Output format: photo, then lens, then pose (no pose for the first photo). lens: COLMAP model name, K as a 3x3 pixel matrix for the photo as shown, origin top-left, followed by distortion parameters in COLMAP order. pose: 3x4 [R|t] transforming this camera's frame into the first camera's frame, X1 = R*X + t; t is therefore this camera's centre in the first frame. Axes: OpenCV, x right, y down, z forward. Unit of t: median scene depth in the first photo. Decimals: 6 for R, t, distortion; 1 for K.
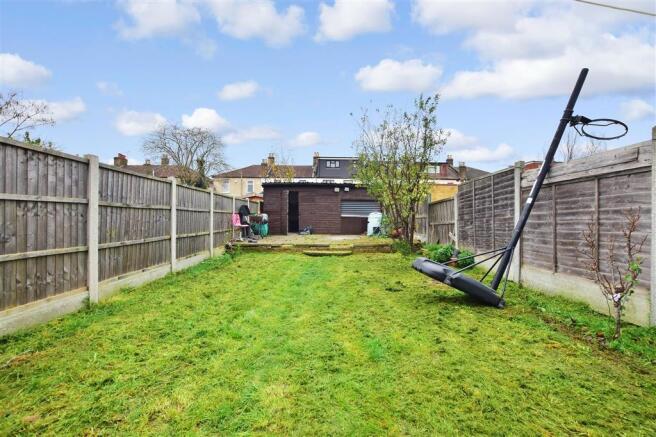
lens RADIAL K [[291.3, 0, 330.4], [0, 291.3, 218.4], [0, 0, 1]] dist [-0.026108, 0.001634]
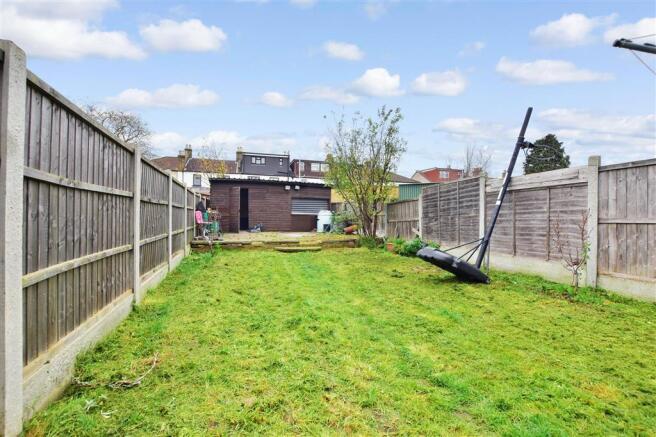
lens RADIAL K [[291.3, 0, 331.2], [0, 291.3, 218.8], [0, 0, 1]] dist [-0.026108, 0.001634]
pose [[0.955685, 0.002009, 0.294384, -0.265953], [-0.004429, 0.999962, 0.007554, 0.003525], [-0.294358, -0.008523, 0.955657, -0.030184]]
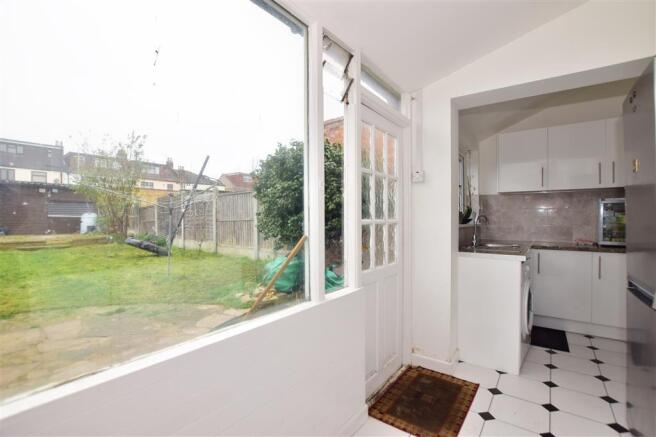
lens RADIAL K [[291.3, 0, 329.7], [0, 291.3, 221.7], [0, 0, 1]] dist [-0.026108, 0.001634]
pose [[0.637011, -0.015396, 0.770701, -0.210504], [0.004463, 0.999857, 0.016285, -0.001389], [-0.770842, -0.006933, 0.636989, -0.829507]]
